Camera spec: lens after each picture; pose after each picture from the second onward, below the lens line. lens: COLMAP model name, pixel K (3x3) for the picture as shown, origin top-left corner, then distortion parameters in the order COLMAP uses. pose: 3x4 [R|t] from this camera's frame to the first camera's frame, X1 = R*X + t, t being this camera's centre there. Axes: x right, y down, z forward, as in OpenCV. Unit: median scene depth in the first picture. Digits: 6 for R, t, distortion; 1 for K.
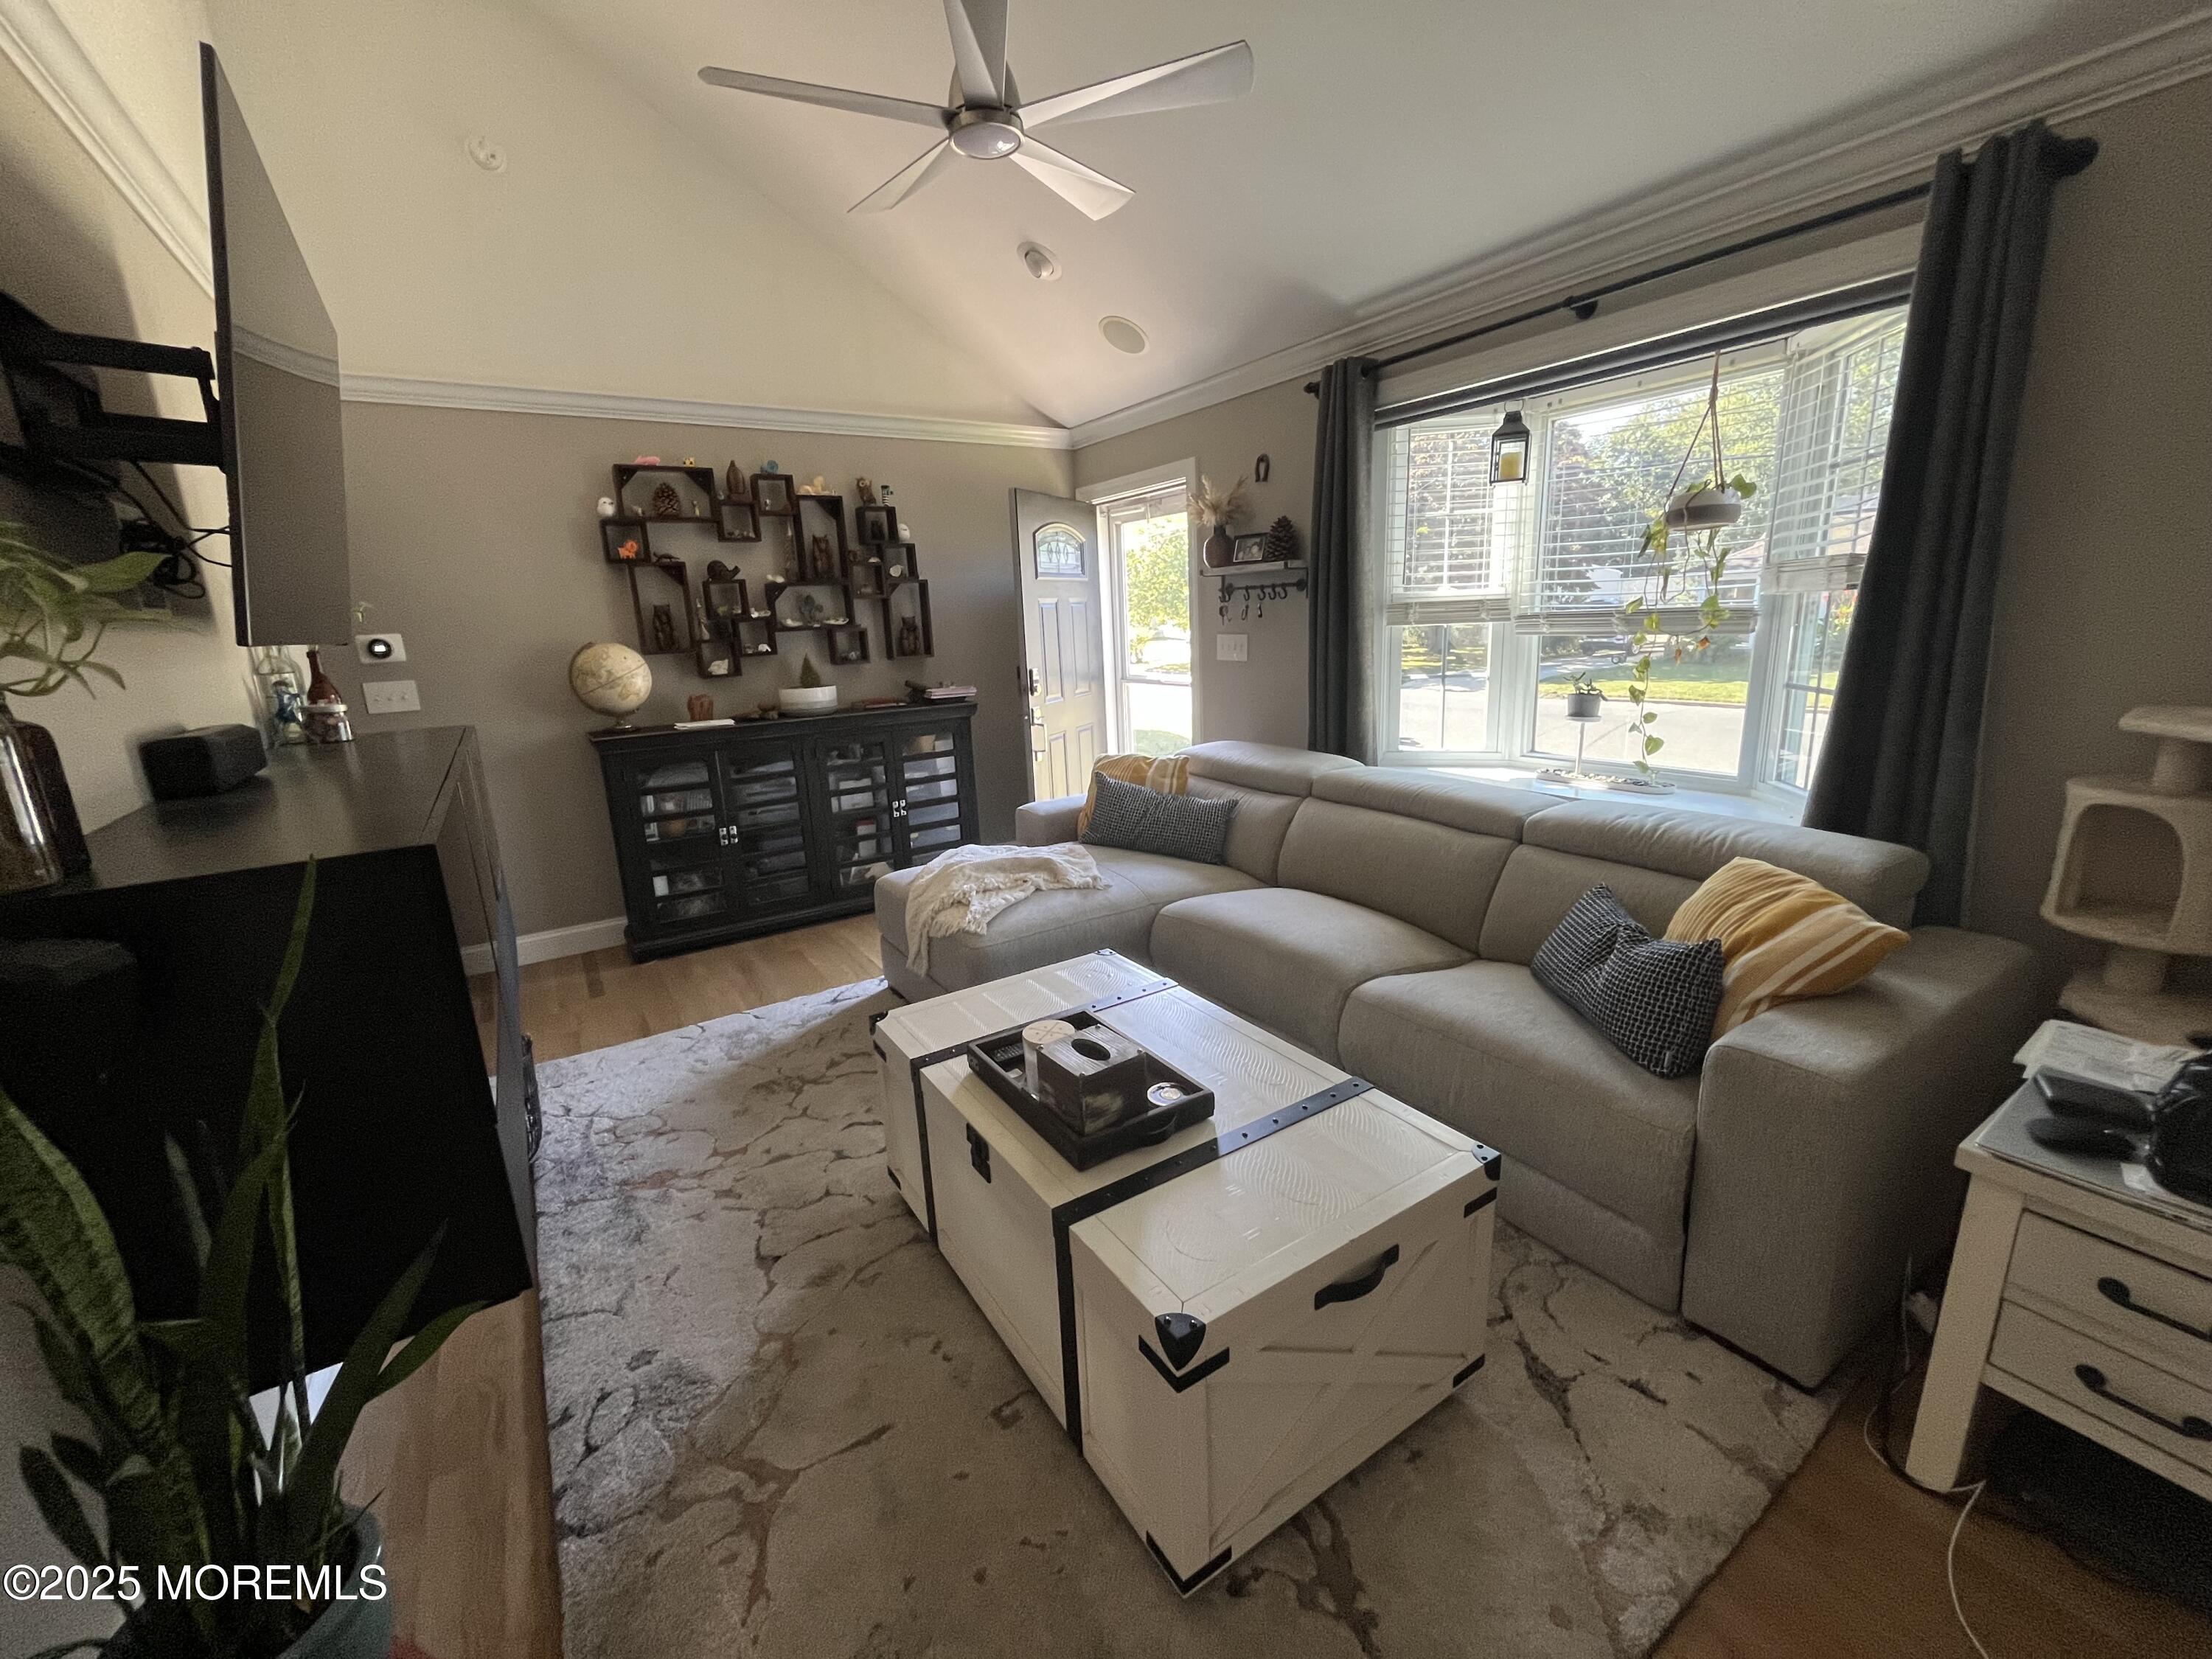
lens RADIAL K [[886.9, 0, 1098.1], [0, 886.9, 820.6], [0, 0, 1]] dist [-0.004518, -0.000132]
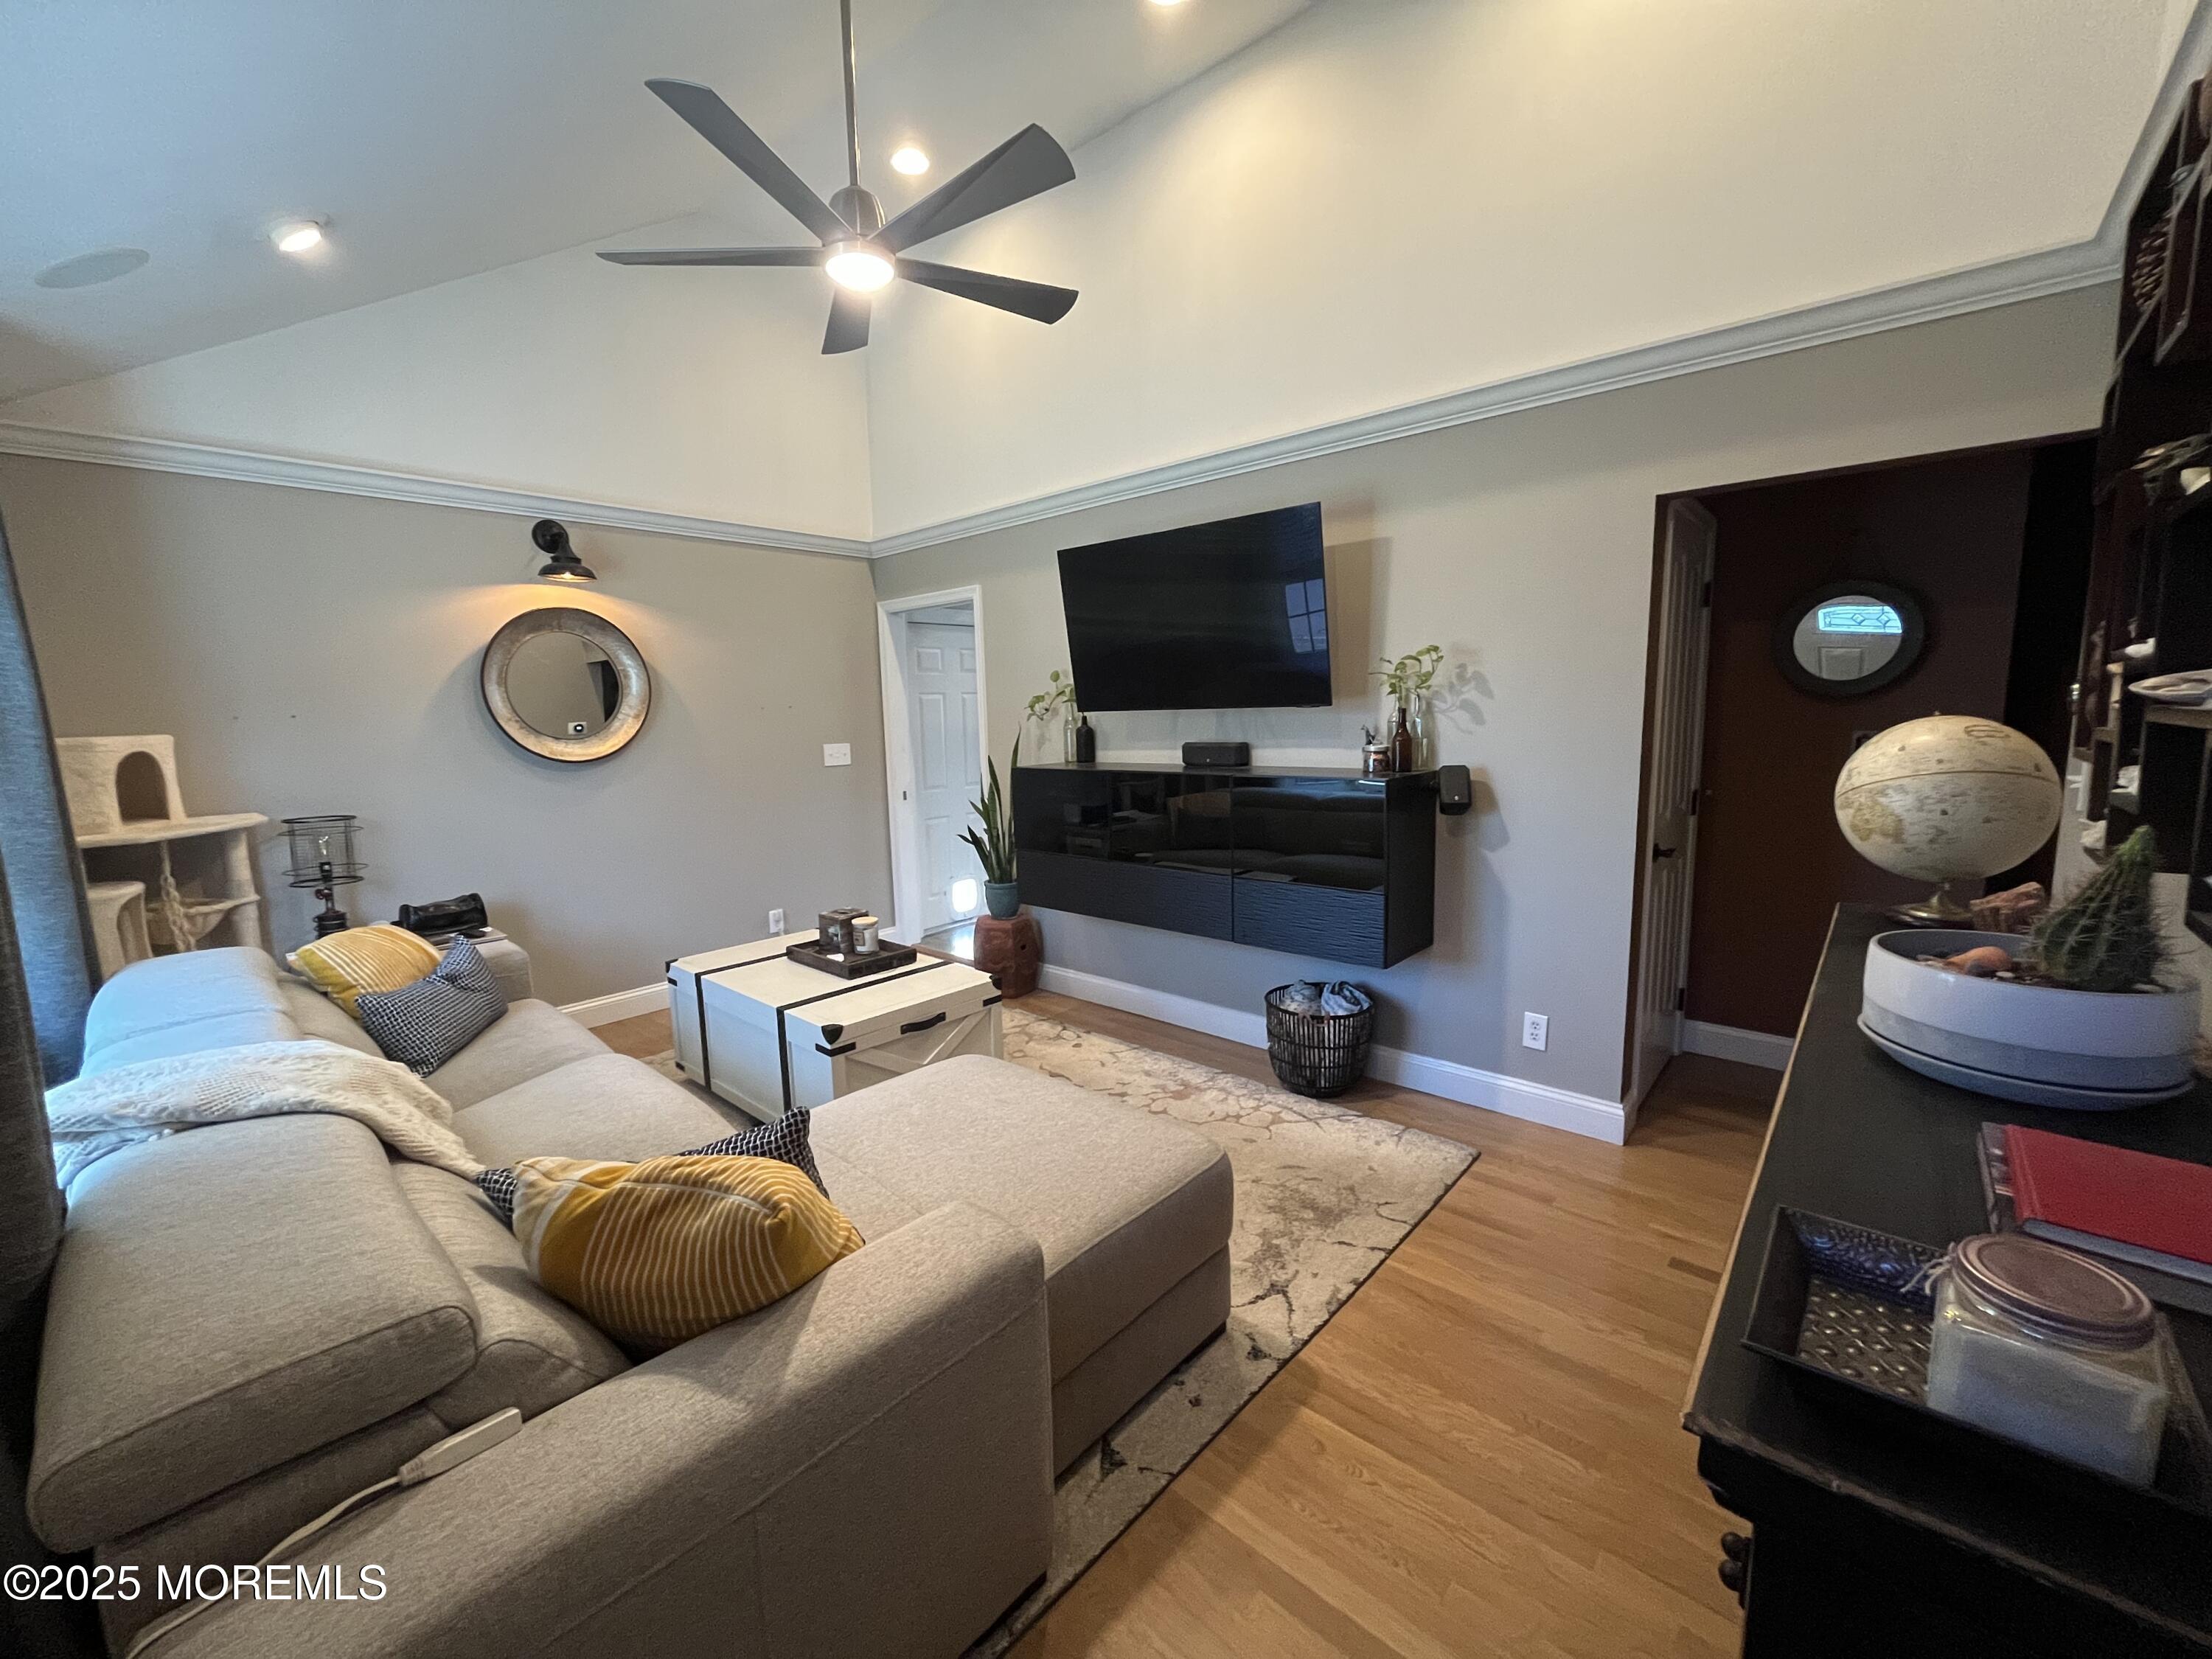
lens RADIAL K [[886.9, 0, 1102.6], [0, 886.9, 831.4], [0, 0, 1]] dist [-0.004518, -0.000132]
pose [[-0.965780, 0.094991, -0.241340, -0.051142], [0.002305, 0.933623, 0.358249, -0.318351], [0.259351, 0.345434, -0.901894, 1.368116]]
